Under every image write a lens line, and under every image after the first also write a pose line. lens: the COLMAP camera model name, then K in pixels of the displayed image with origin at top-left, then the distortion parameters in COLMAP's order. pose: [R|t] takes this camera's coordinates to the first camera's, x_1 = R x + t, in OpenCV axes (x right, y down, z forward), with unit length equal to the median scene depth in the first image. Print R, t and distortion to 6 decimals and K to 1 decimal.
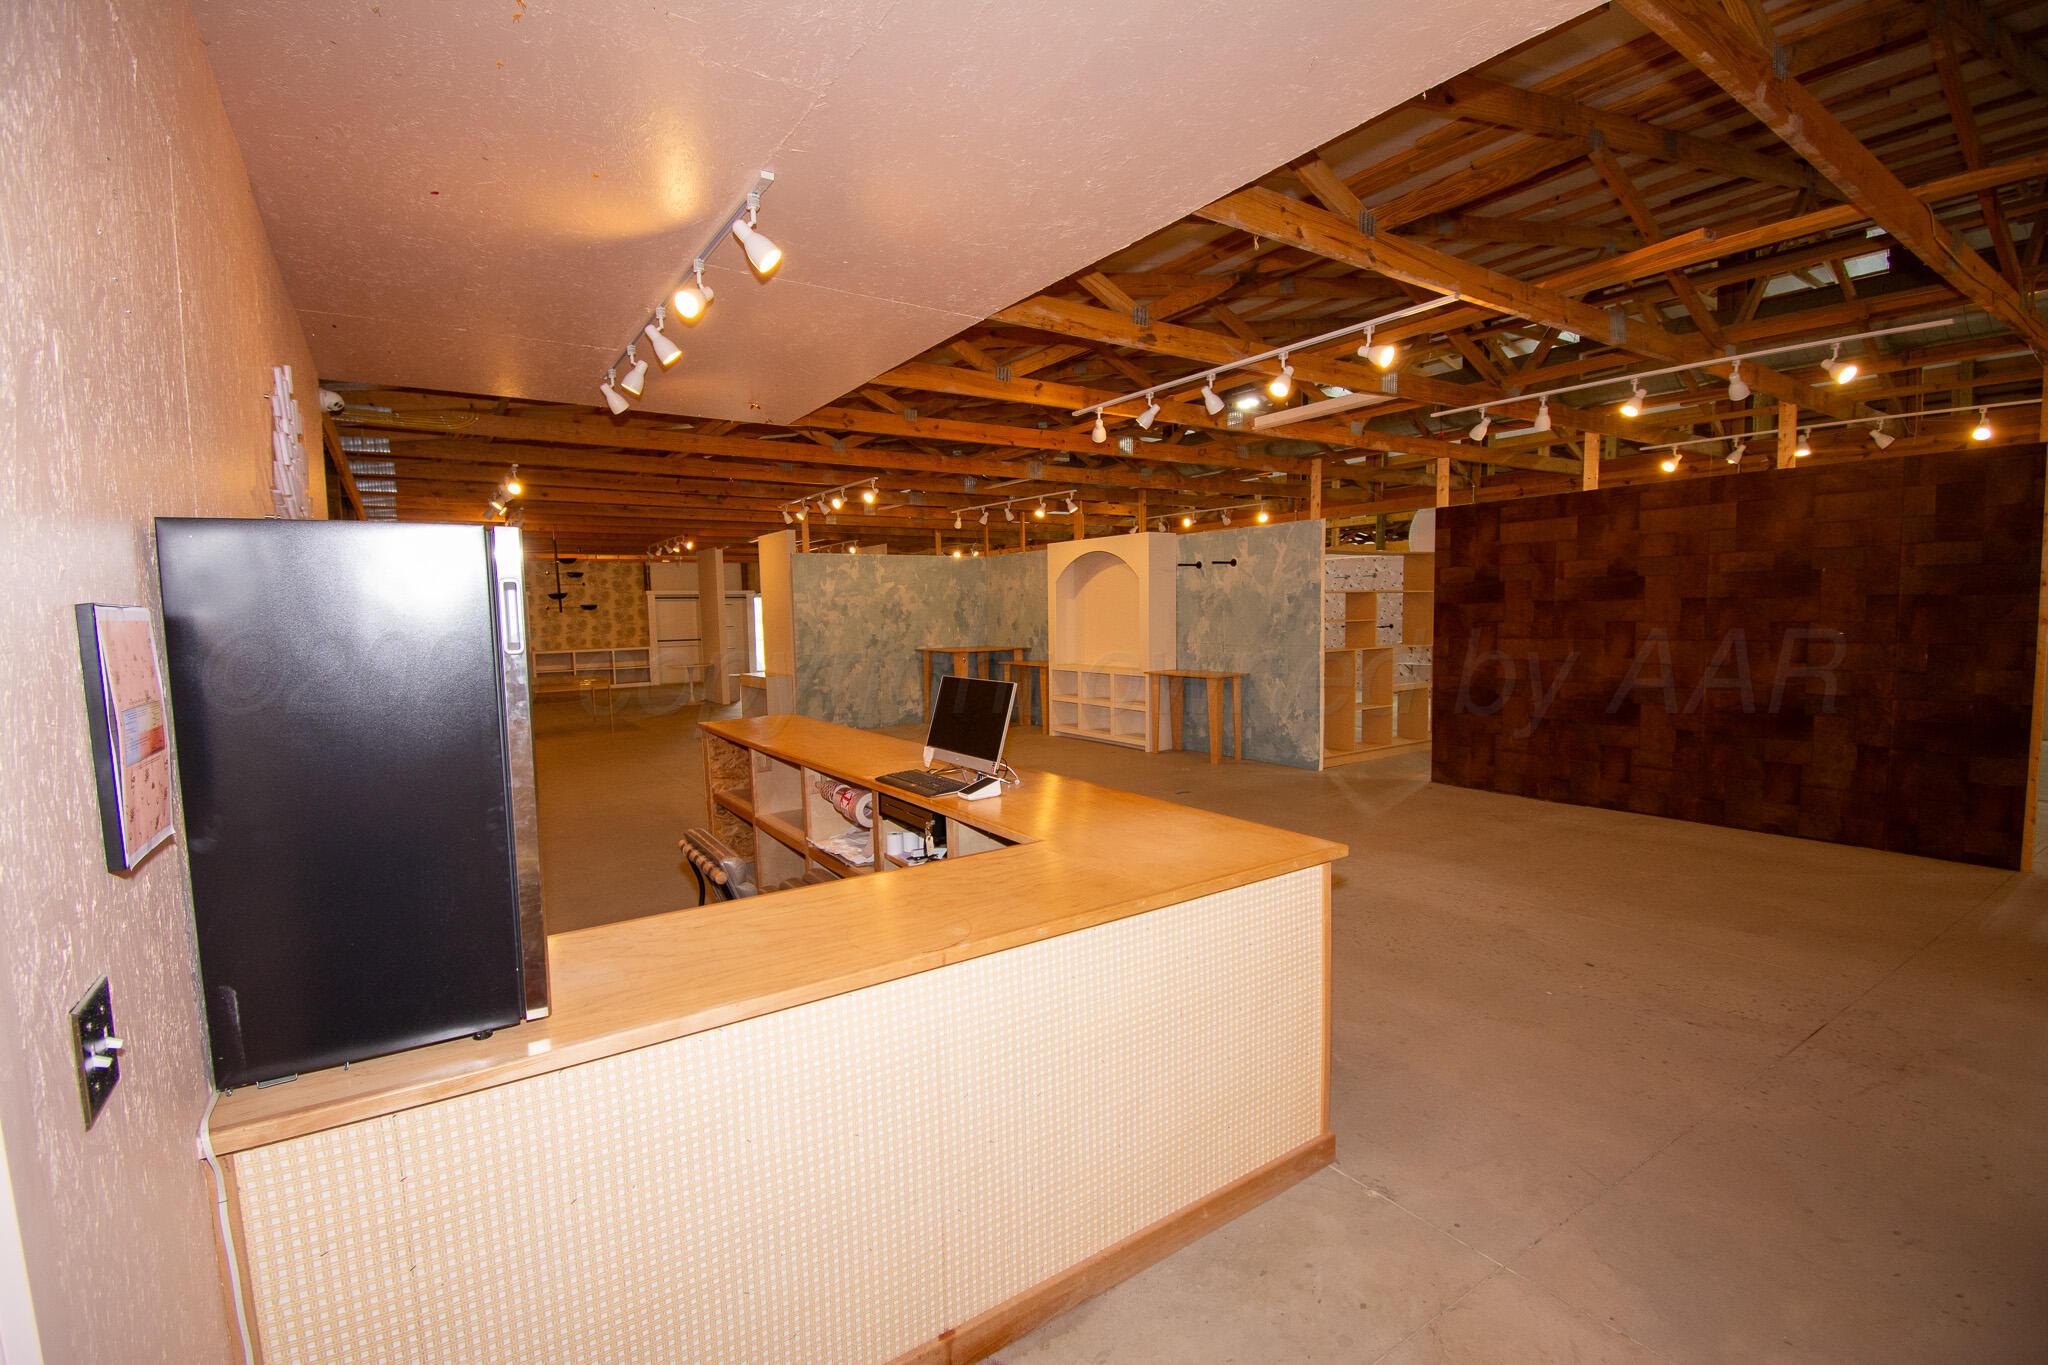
lens RADIAL K [[885.6, 0, 1018.4], [0, 885.6, 690.1], [0, 0, 1]] dist [0.000497, -0.014218]
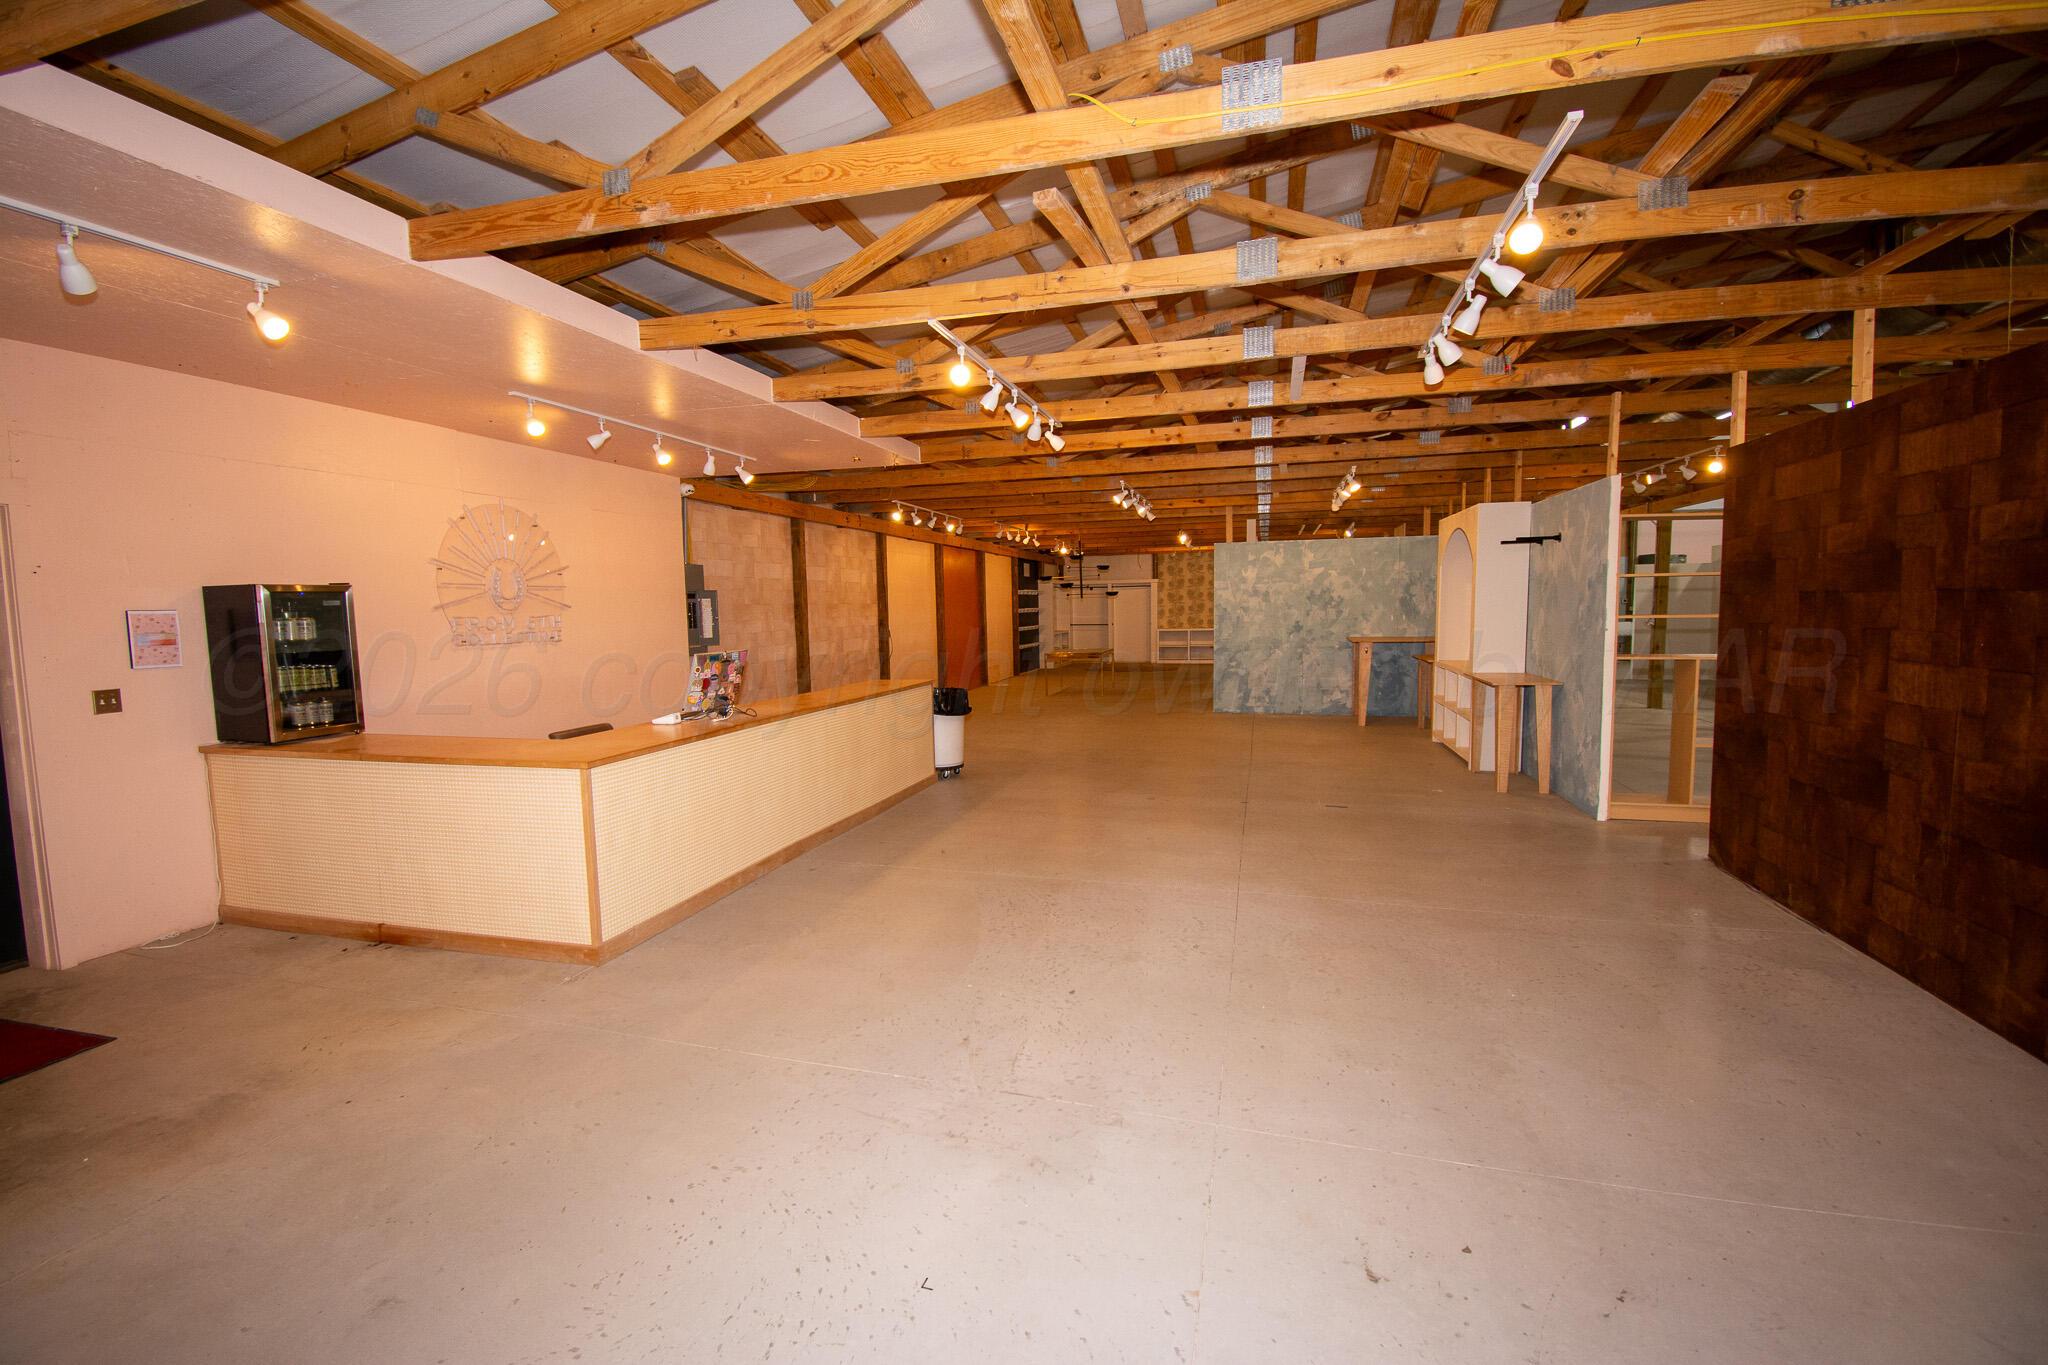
lens RADIAL K [[885.6, 0, 1007.6], [0, 885.6, 687.9], [0, 0, 1]] dist [0.000497, -0.014218]
pose [[0.661010, 0.077956, -0.746317, 0.774073], [-0.063410, 0.996834, 0.047961, -0.030400], [0.747693, 0.015621, 0.663861, 0.197625]]
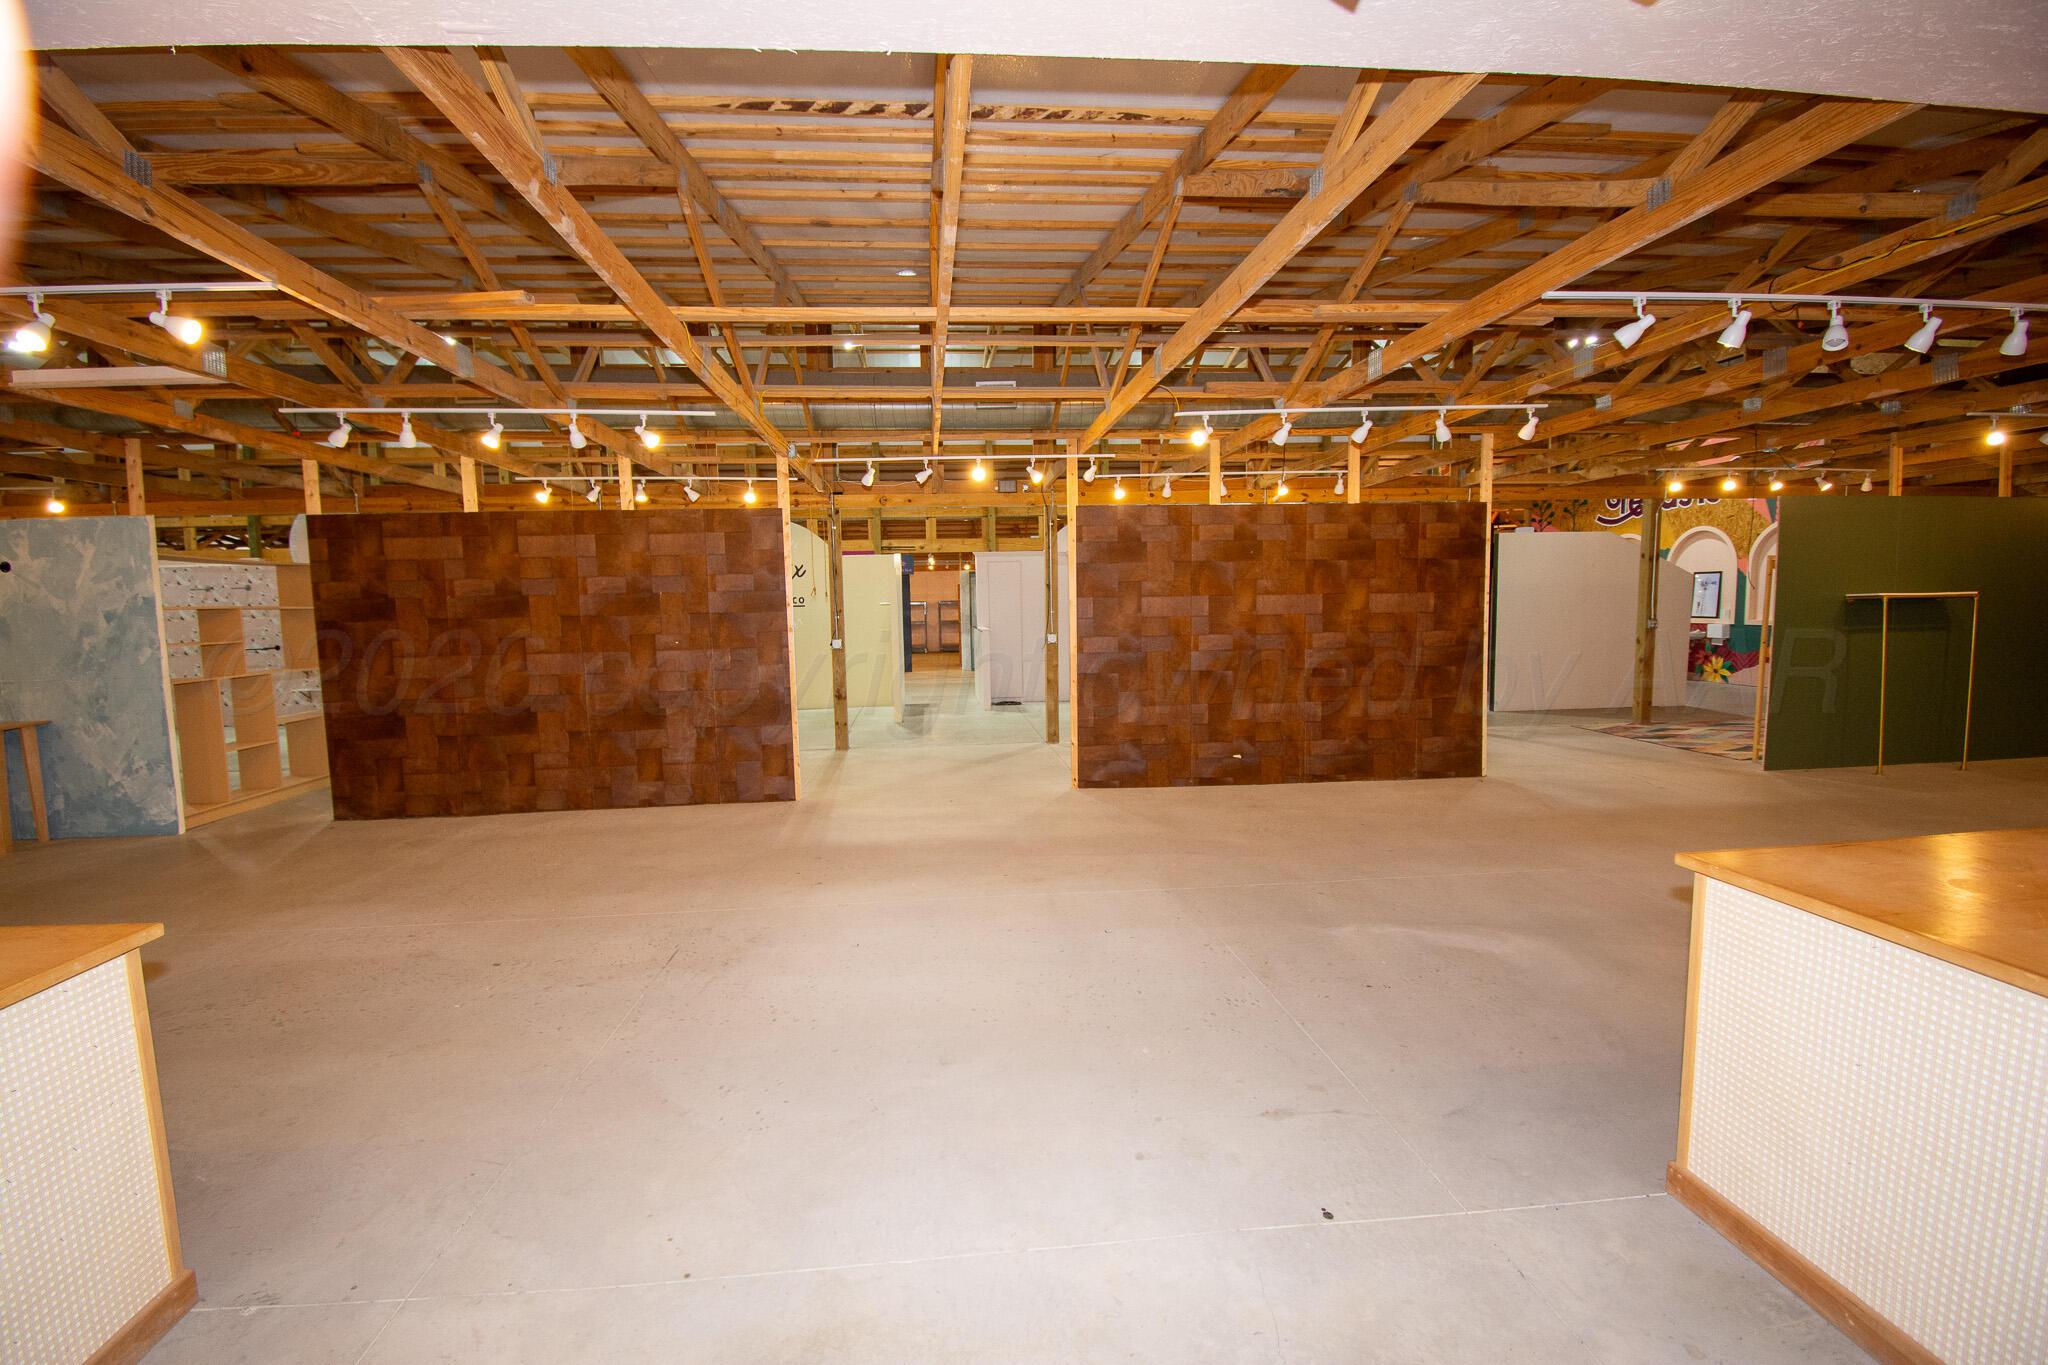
lens RADIAL K [[885.6, 0, 1007.9], [0, 885.6, 688.9], [0, 0, 1]] dist [0.000497, -0.014218]
pose [[0.486413, -0.072565, 0.870711, 0.036188], [0.088341, 0.995523, 0.033616, 0.001579], [-0.869252, 0.060568, 0.490646, -0.047814]]
